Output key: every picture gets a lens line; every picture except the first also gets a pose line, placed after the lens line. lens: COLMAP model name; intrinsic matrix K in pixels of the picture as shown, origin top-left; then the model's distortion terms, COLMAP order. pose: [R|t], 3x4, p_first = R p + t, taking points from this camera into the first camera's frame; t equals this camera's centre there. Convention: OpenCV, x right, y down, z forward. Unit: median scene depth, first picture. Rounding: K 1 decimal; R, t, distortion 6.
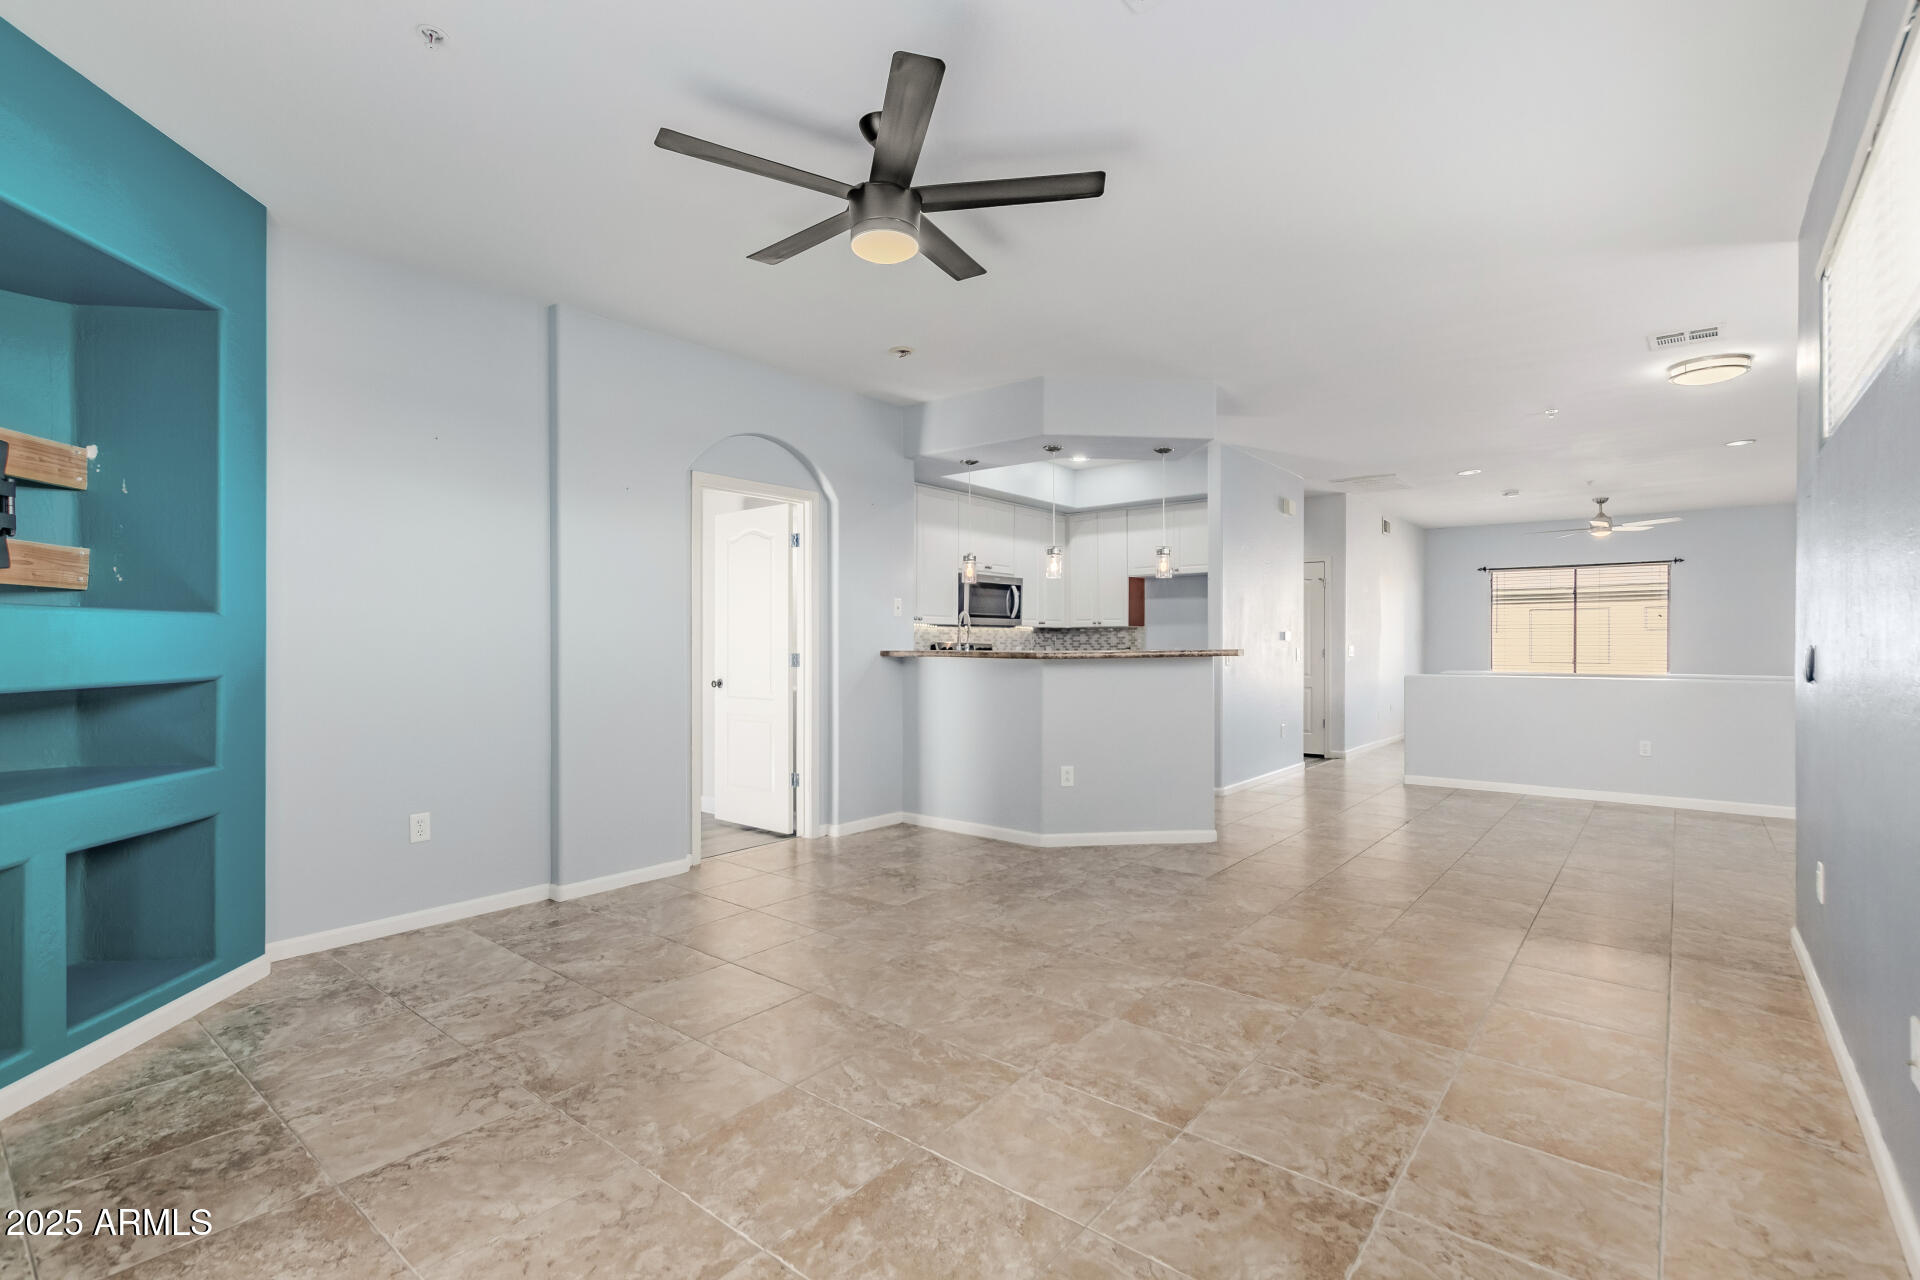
lens RADIAL K [[881.9, 0, 975.6], [0, 881.9, 659.3], [0, 0, 1]] dist [0.011446, -0.006895]
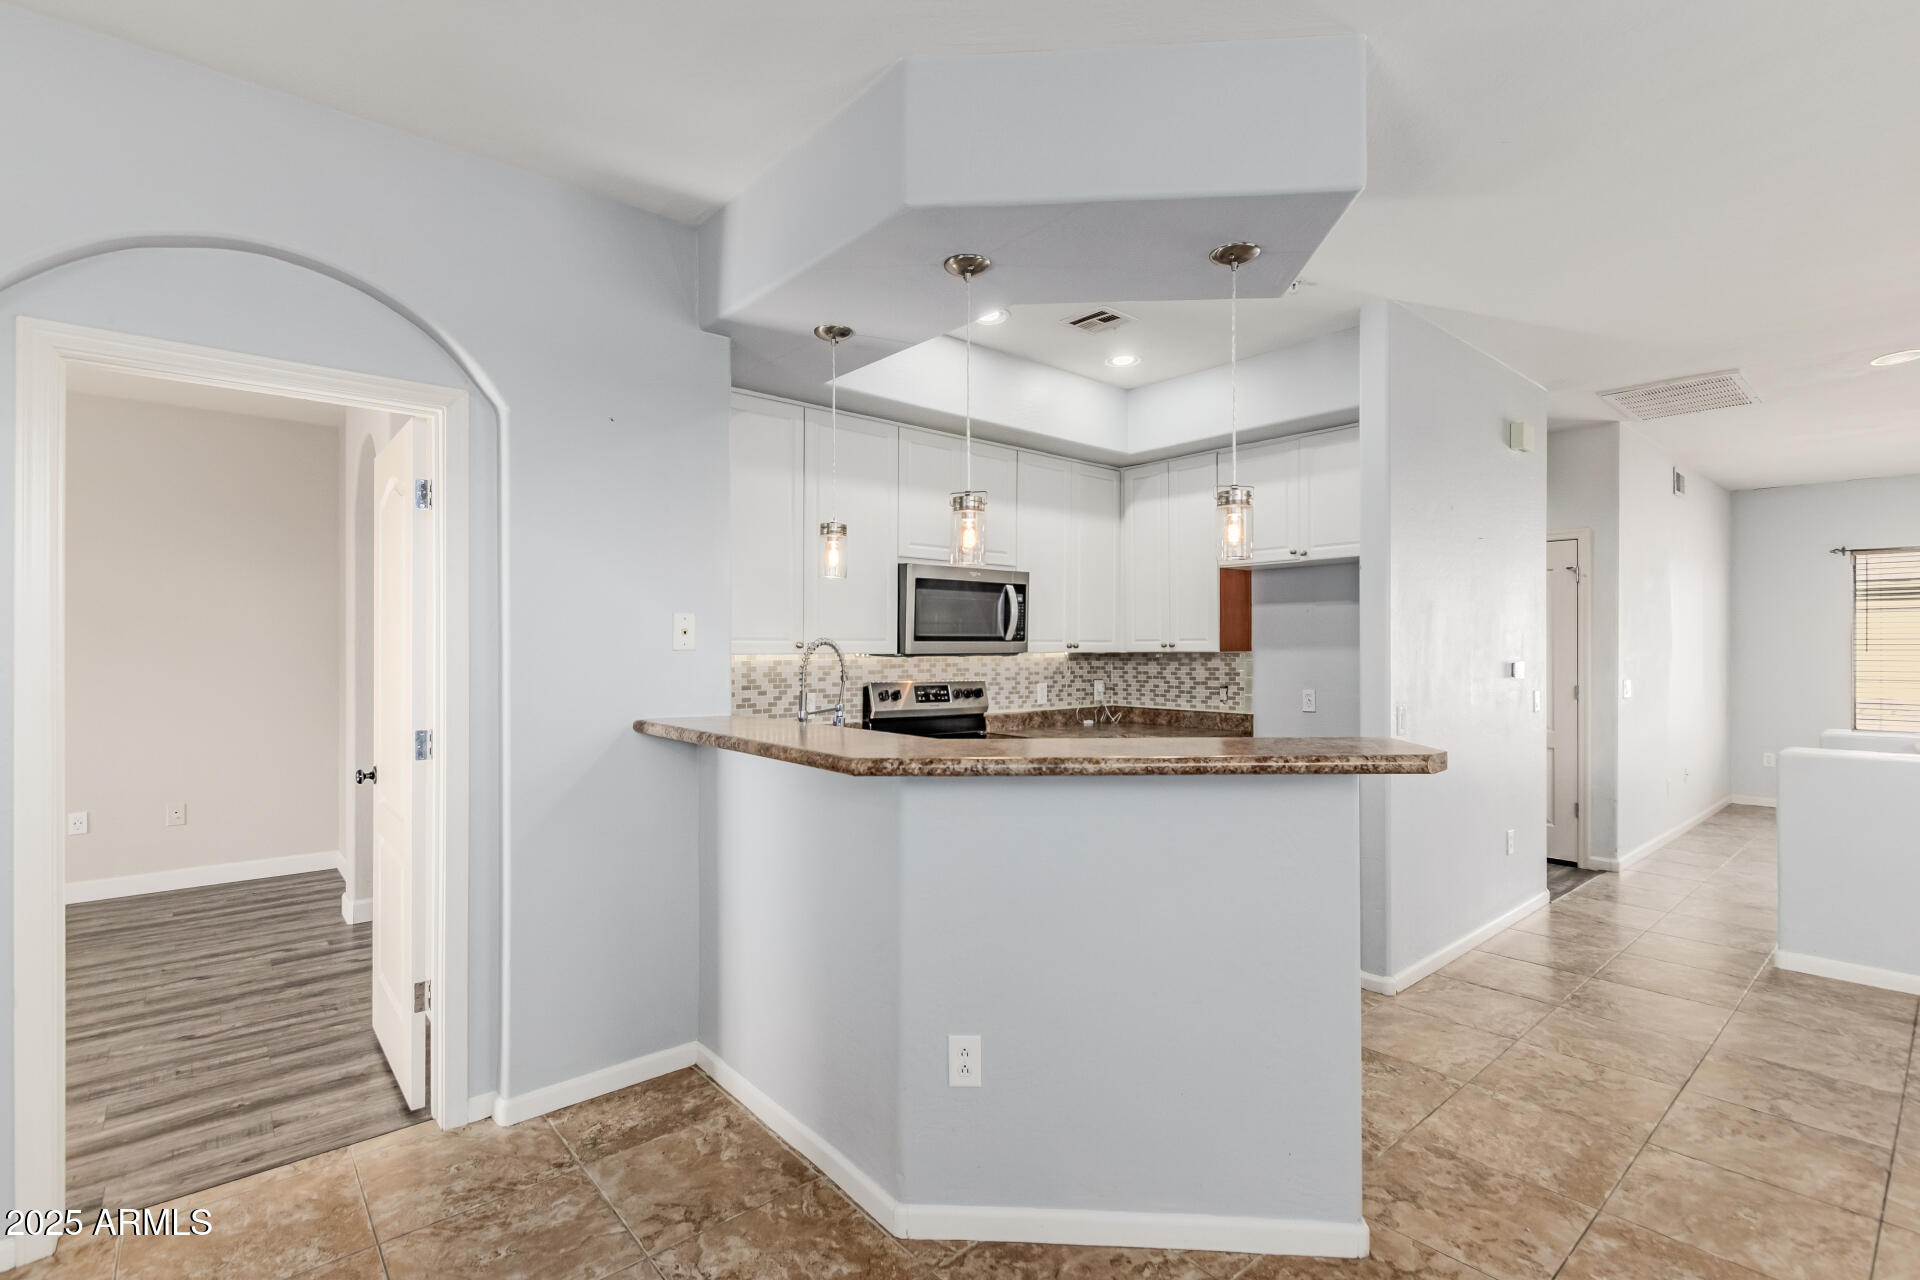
lens RADIAL K [[877.0, 0, 964.8], [0, 877.0, 648.7], [0, 0, 1]] dist [0.003349, -0.000817]
pose [[0.982440, 0.001236, -0.186574, 0.114667], [-0.003955, 0.999891, -0.014203, -0.030438], [0.186536, 0.014692, 0.982338, 0.395137]]
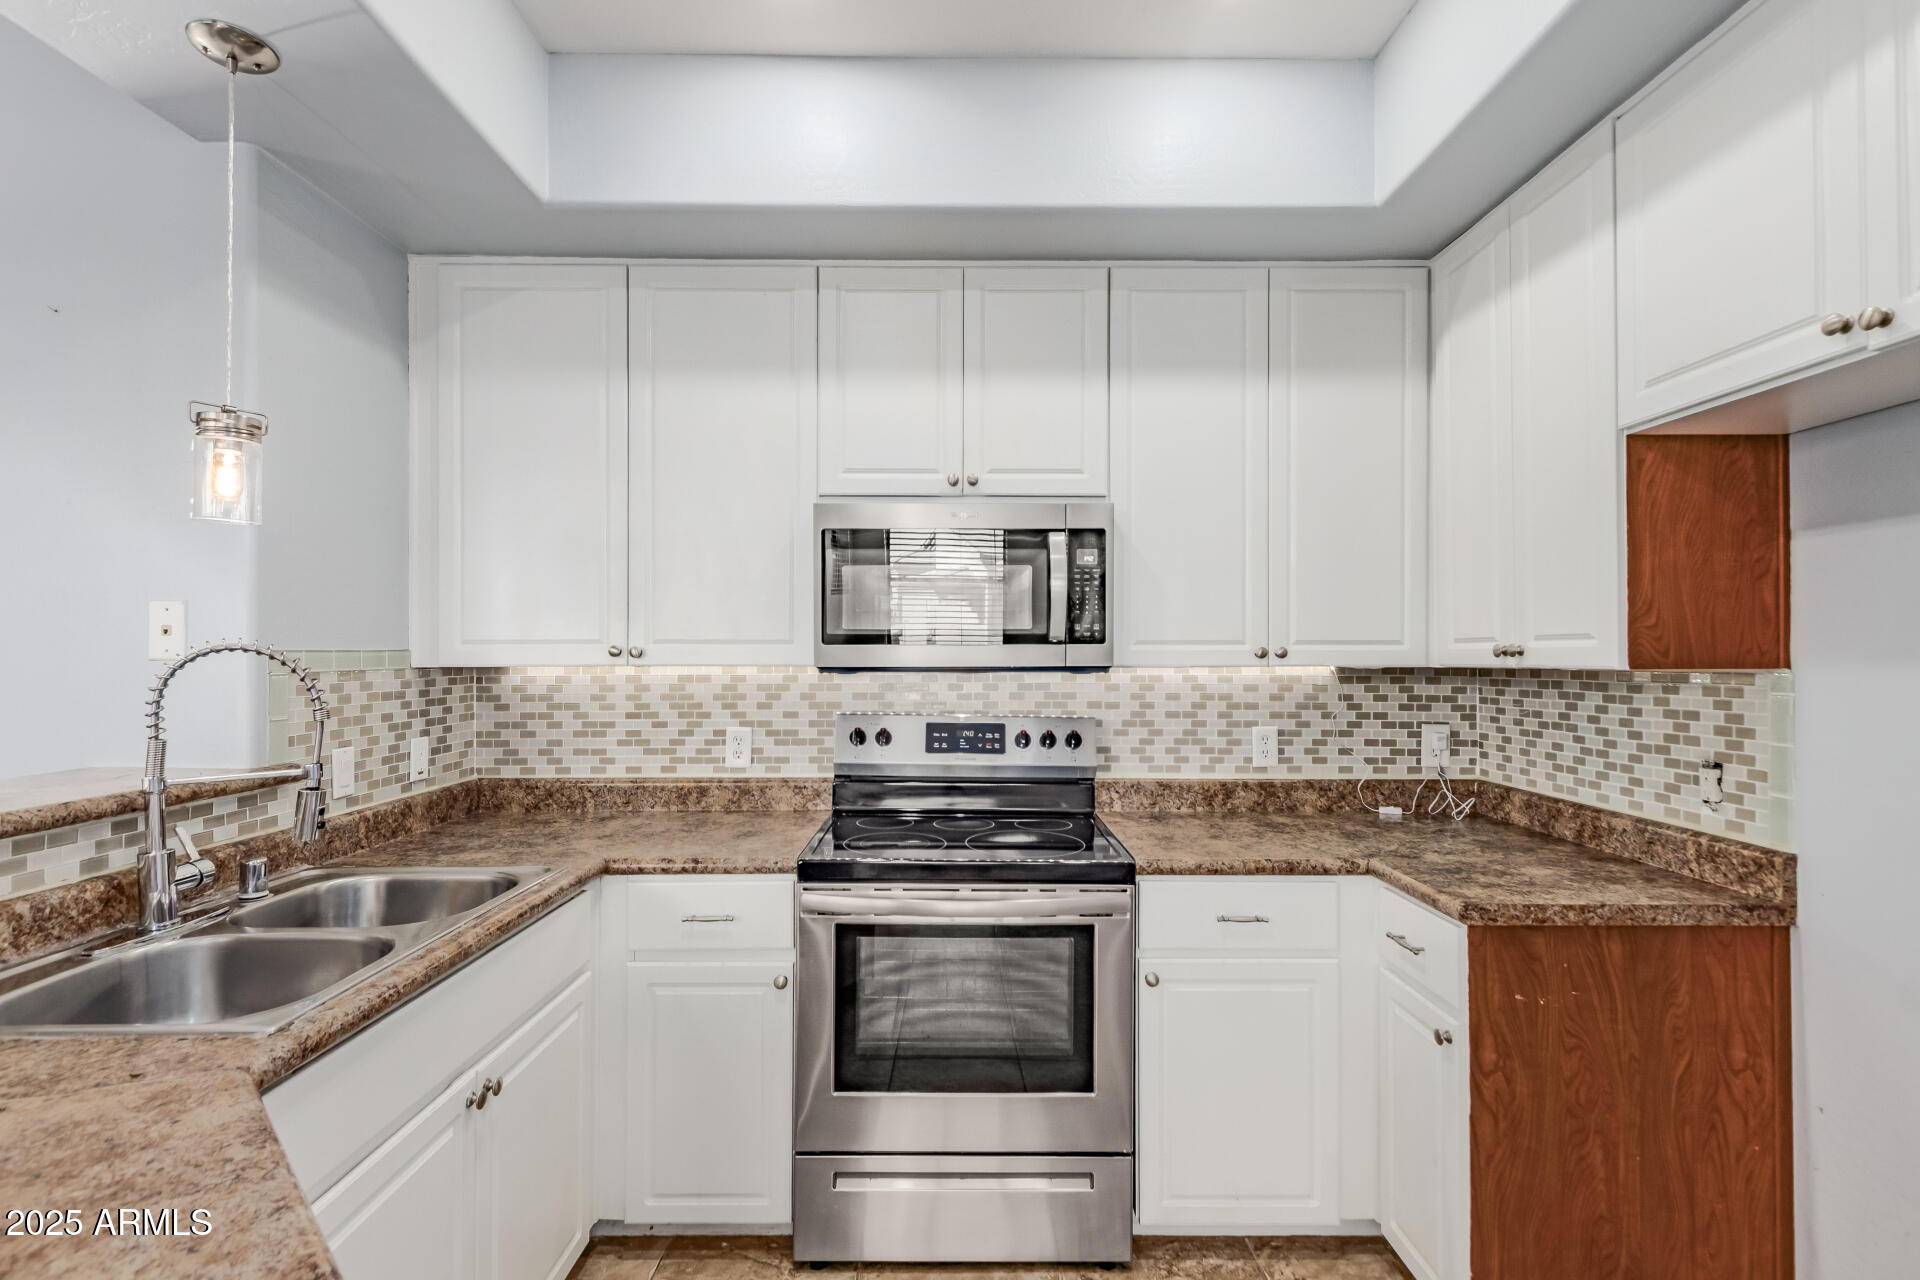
lens RADIAL K [[877.0, 0, 964.8], [0, 877.0, 648.7], [0, 0, 1]] dist [0.003349, -0.000817]
pose [[0.621644, -0.002738, -0.783295, 0.236666], [-0.014474, 0.999783, -0.014982, -0.036842], [0.783166, 0.020651, 0.621470, 0.741919]]
